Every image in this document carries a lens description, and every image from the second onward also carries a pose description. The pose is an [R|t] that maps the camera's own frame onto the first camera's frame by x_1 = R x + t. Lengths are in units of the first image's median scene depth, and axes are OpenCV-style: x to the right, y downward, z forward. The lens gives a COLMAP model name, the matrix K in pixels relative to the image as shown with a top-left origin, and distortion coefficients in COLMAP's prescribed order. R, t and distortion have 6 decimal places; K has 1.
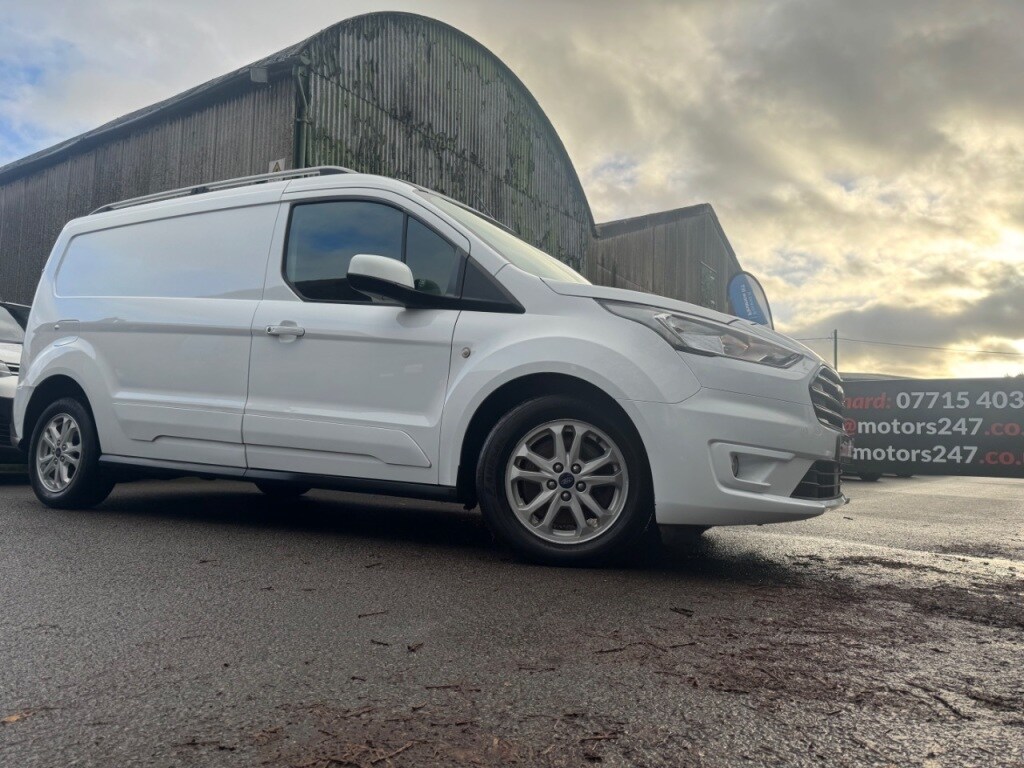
lens RADIAL K [[718.5, 0, 507.4], [0, 718.5, 387.9], [0, 0, 1]] dist [0.047370, -0.049785]
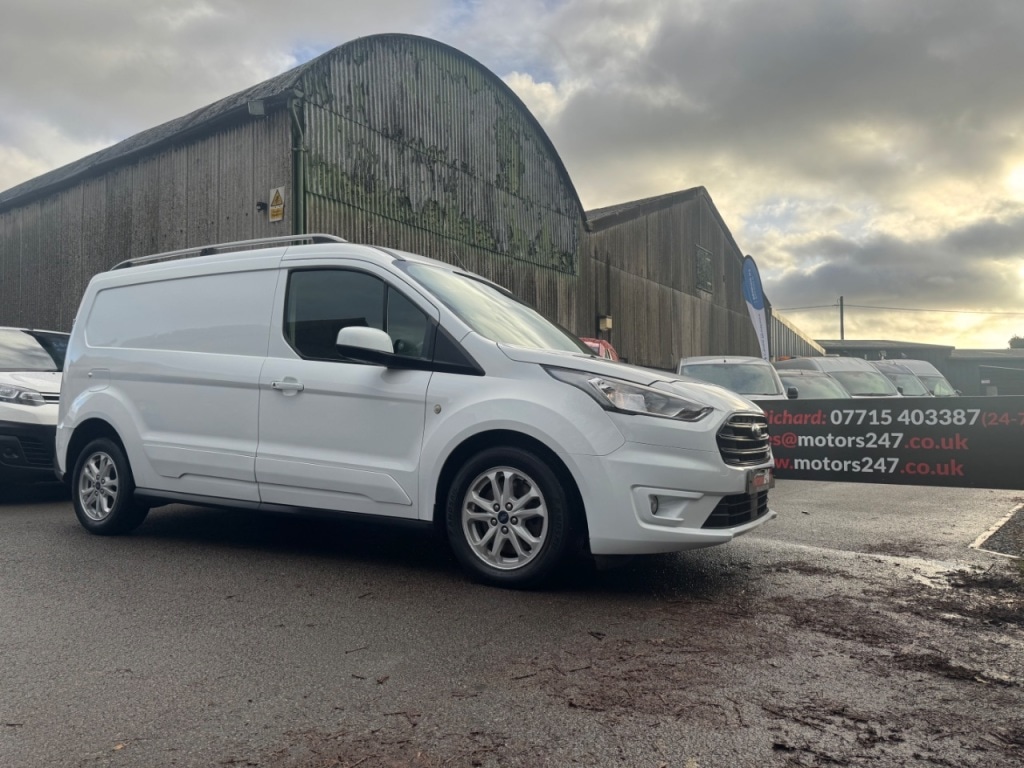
lens RADIAL K [[718.5, 0, 505.6], [0, 718.5, 387.0], [0, 0, 1]] dist [0.047370, -0.049785]
pose [[0.999207, -0.034804, -0.019330, 0.056717], [0.035472, 0.998743, 0.035408, -0.090414], [0.018073, -0.036066, 0.999186, -0.137712]]
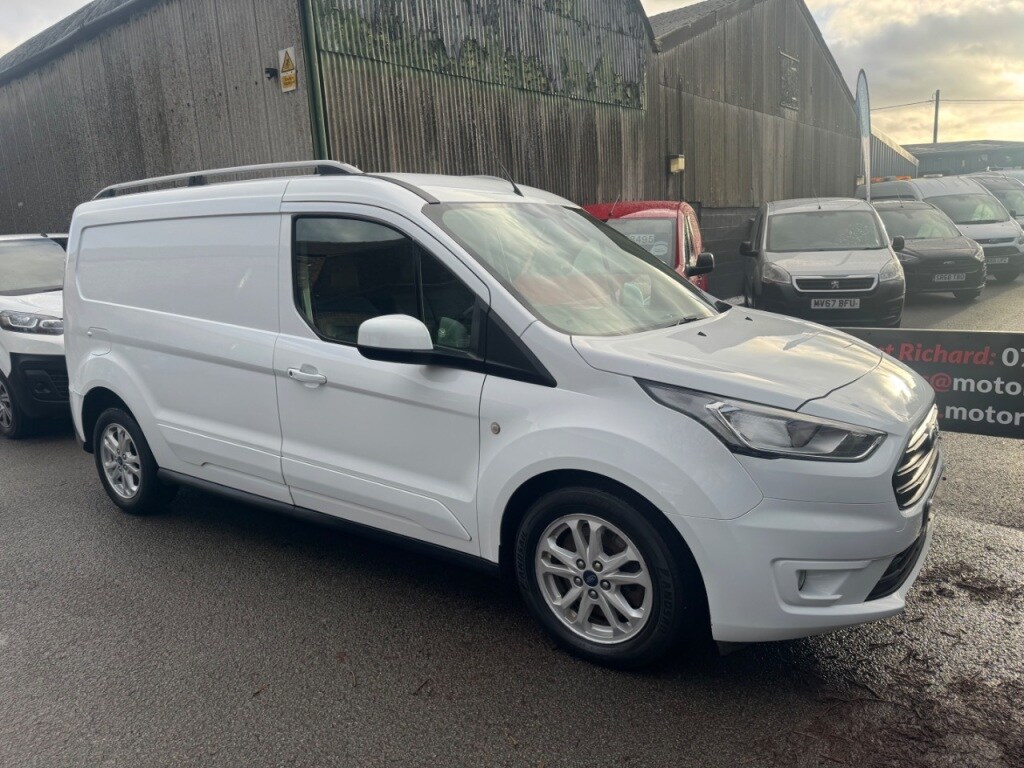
lens RADIAL K [[718.5, 0, 506.8], [0, 718.5, 383.0], [0, 0, 1]] dist [0.047370, -0.049785]
pose [[0.991518, -0.068910, -0.110198, 0.042368], [0.096074, 0.959629, 0.264352, -0.248223], [0.087533, -0.272697, 0.958110, 0.107349]]
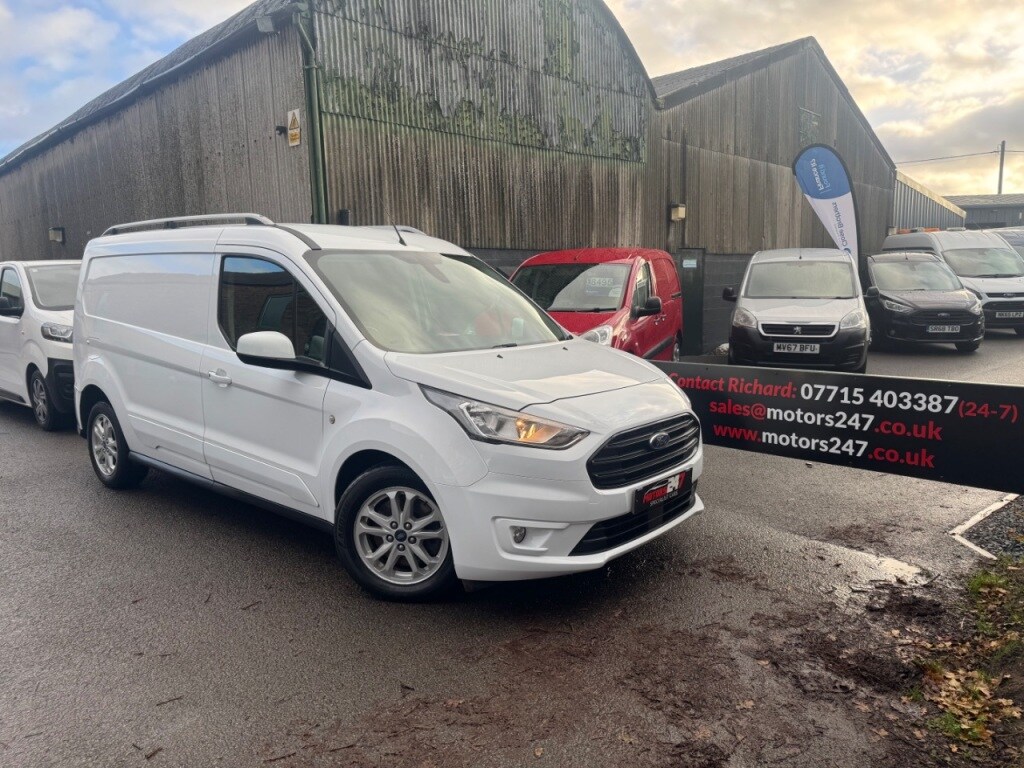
lens RADIAL K [[718.5, 0, 504.8], [0, 718.5, 385.6], [0, 0, 1]] dist [0.047370, -0.049785]
pose [[0.980512, -0.027721, -0.194492, 0.334681], [0.069809, 0.974548, 0.213032, -0.247304], [0.183637, -0.222458, 0.957492, -0.064111]]
